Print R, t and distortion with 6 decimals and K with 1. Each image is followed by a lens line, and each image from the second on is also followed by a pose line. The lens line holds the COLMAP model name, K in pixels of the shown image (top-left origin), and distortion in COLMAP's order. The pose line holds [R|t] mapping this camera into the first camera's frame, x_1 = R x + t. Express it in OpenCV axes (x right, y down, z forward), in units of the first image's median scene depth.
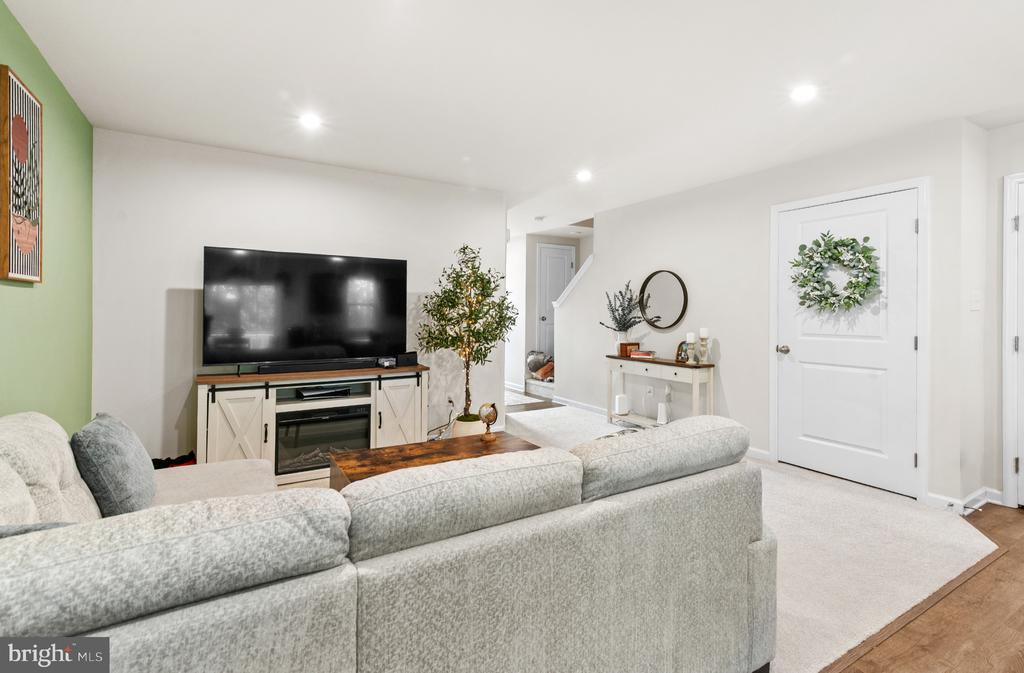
lens RADIAL K [[478.1, 0, 500.6], [0, 478.1, 310.9], [0, 0, 1]] dist [0.000714, 0.000505]
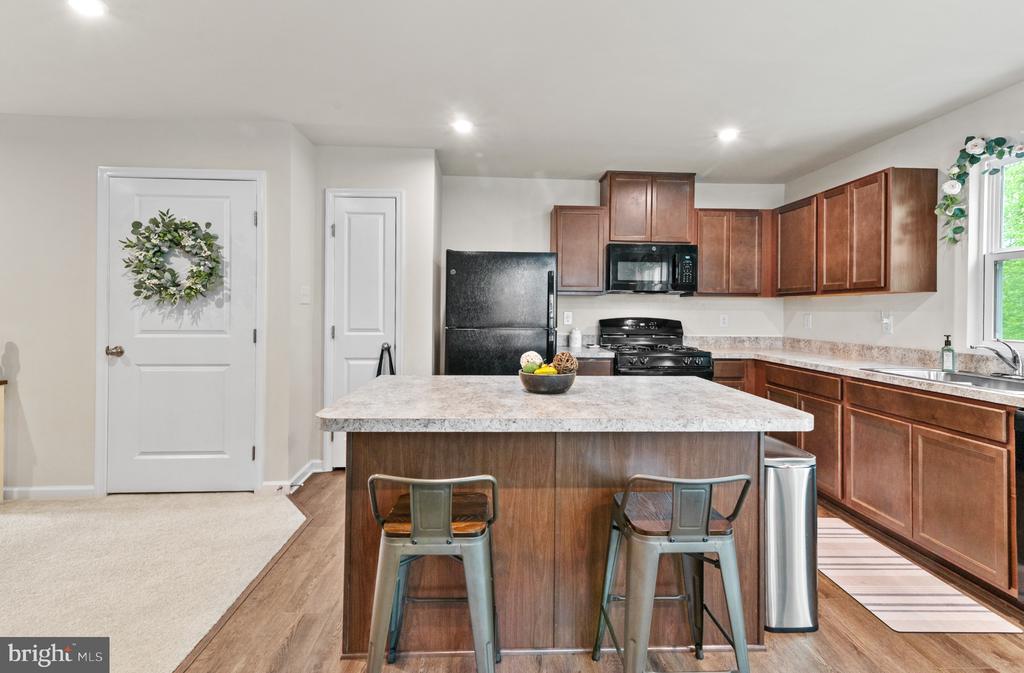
lens RADIAL K [[478.1, 0, 506.0], [0, 478.1, 309.8], [0, 0, 1]] dist [0.000714, 0.000505]
pose [[0.467541, -0.001174, 0.883971, 0.213706], [-0.006891, 0.999964, 0.004973, 0.003924], [-0.883945, -0.008417, 0.467516, 0.064501]]
